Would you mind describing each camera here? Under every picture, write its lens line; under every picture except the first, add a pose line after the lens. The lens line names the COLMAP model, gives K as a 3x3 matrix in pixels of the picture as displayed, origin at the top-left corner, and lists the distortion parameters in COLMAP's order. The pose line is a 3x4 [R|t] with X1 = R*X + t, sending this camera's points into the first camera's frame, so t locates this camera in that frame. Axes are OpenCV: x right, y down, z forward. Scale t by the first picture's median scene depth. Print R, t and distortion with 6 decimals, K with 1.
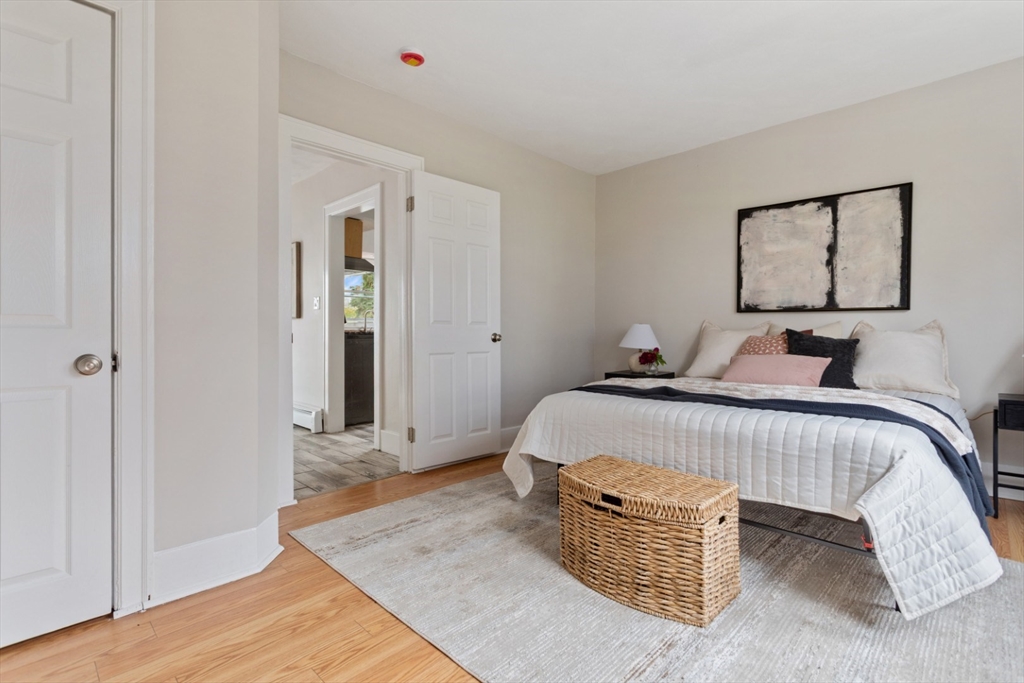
lens RADIAL K [[476.2, 0, 511.6], [0, 476.2, 331.5], [0, 0, 1]] dist [-0.000741, 0.000005]
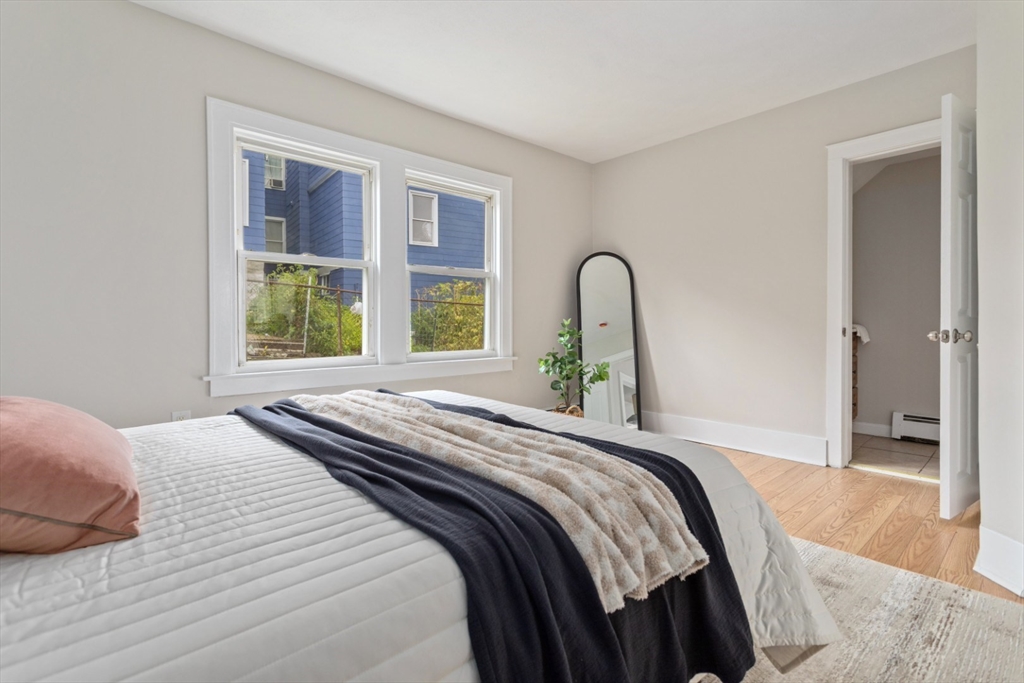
lens RADIAL K [[482.9, 0, 512.8], [0, 482.9, 332.9], [0, 0, 1]] dist [0.002354, 0.000496]
pose [[-0.997658, 0.004806, 0.068238, 0.184873], [0.005681, 0.999904, 0.012628, 0.005027], [-0.068170, 0.012986, -0.997589, 1.133415]]
